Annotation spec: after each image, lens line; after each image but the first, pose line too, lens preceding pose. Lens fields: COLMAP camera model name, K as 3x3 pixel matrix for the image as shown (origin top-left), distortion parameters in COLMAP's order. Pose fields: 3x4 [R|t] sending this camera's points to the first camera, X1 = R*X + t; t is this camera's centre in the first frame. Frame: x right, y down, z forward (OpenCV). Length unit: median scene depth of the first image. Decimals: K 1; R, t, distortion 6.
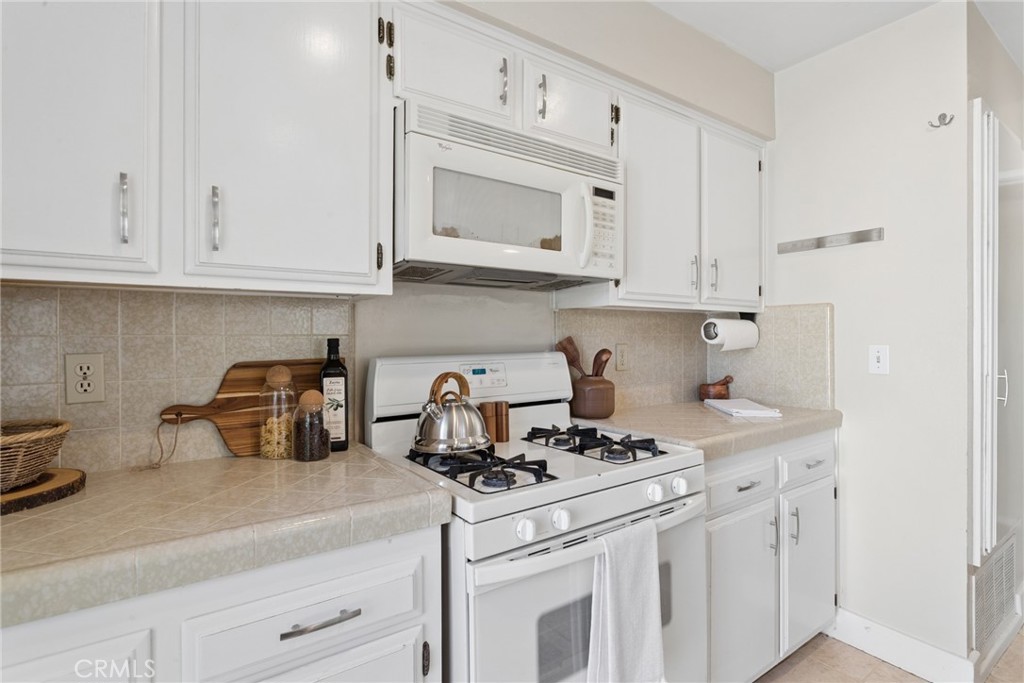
lens RADIAL K [[496.5, 0, 487.2], [0, 496.5, 338.8], [0, 0, 1]] dist [-0.010949, 0.001527]
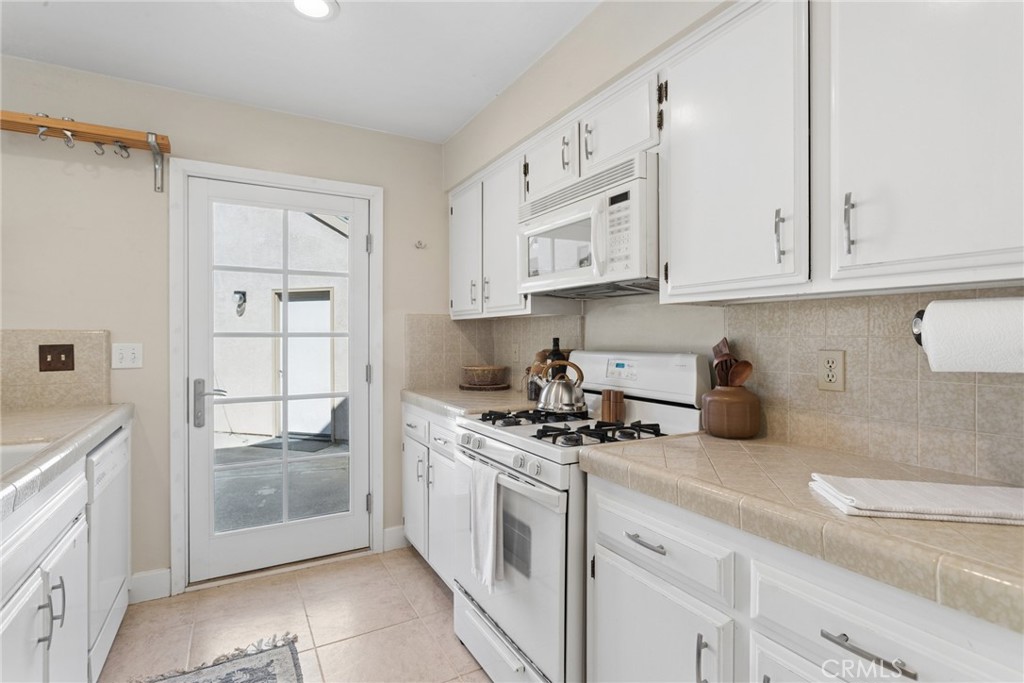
lens RADIAL K [[496.5, 0, 518.3], [0, 496.5, 338.4], [0, 0, 1]] dist [-0.010949, 0.001527]
pose [[-0.059898, 0.006204, -0.998185, 1.244624], [-0.004965, 0.999966, 0.006513, -0.008725], [0.998192, 0.005346, -0.059866, 0.833824]]
